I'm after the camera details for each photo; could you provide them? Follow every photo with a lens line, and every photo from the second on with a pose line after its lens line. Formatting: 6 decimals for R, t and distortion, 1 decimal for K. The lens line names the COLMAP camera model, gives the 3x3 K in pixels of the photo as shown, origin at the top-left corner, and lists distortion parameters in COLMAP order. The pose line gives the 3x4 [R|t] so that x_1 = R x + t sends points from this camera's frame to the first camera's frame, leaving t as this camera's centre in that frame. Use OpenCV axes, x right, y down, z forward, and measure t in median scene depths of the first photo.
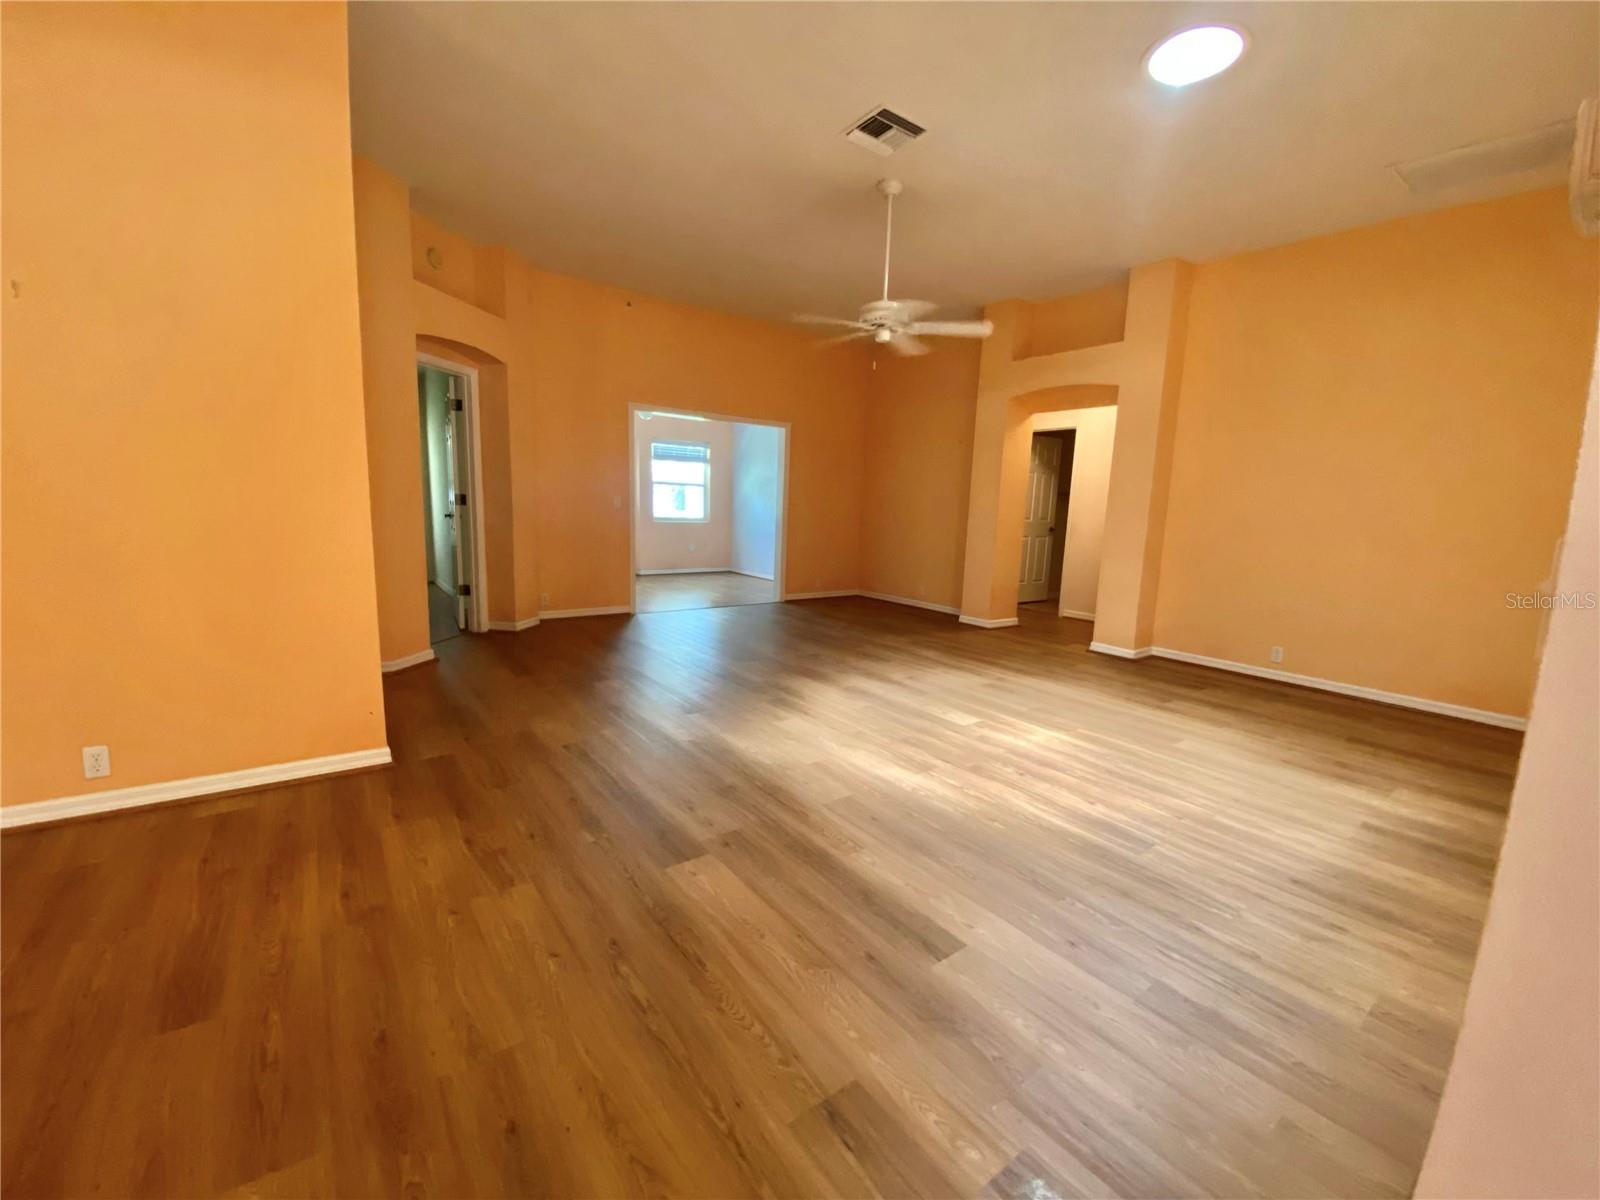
lens RADIAL K [[651.8, 0, 793.9], [0, 651.8, 599.4], [0, 0, 1]] dist [0.006091, -0.001573]
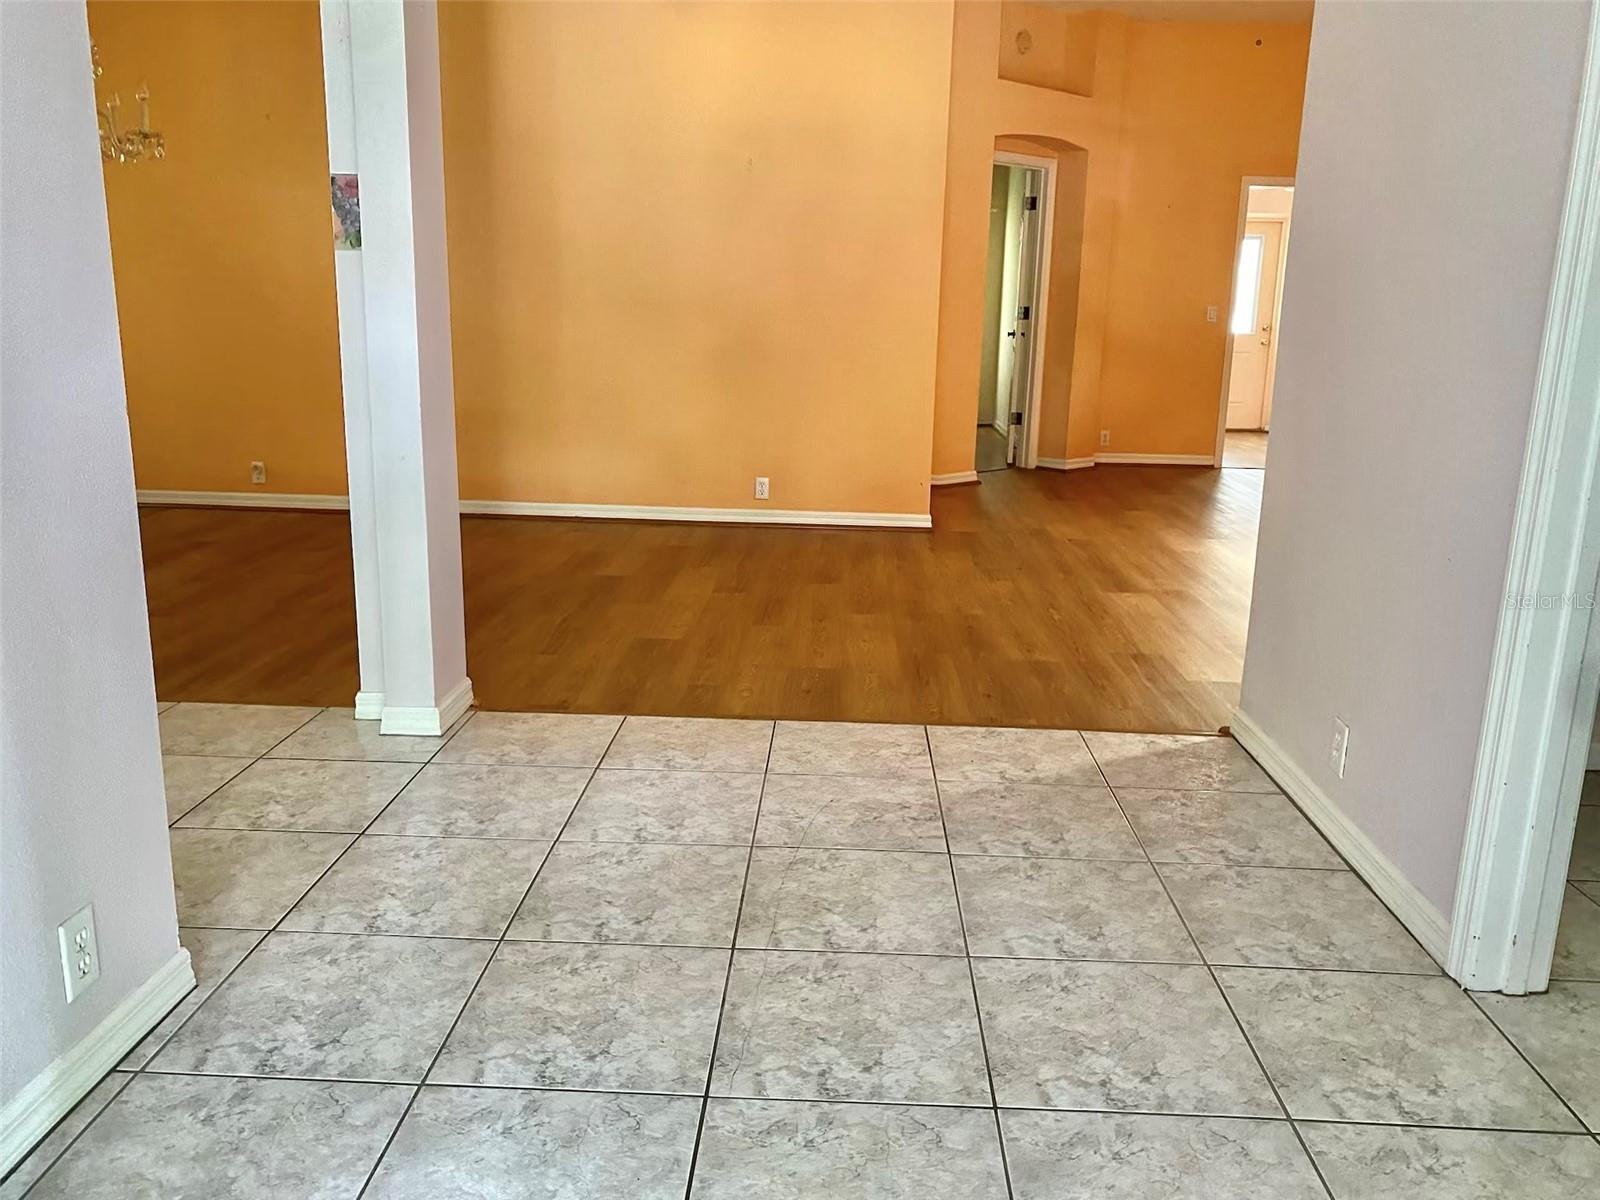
lens RADIAL K [[1220.1, 0, 801.2], [0, 1220.1, 599.4], [0, 0, 1]] dist [0.033399, -0.001174]
pose [[0.781043, 0.127389, -0.611347, 0.343204], [-0.090154, 0.991719, 0.091469, 0.115187], [0.617936, -0.016326, 0.786059, -0.534944]]
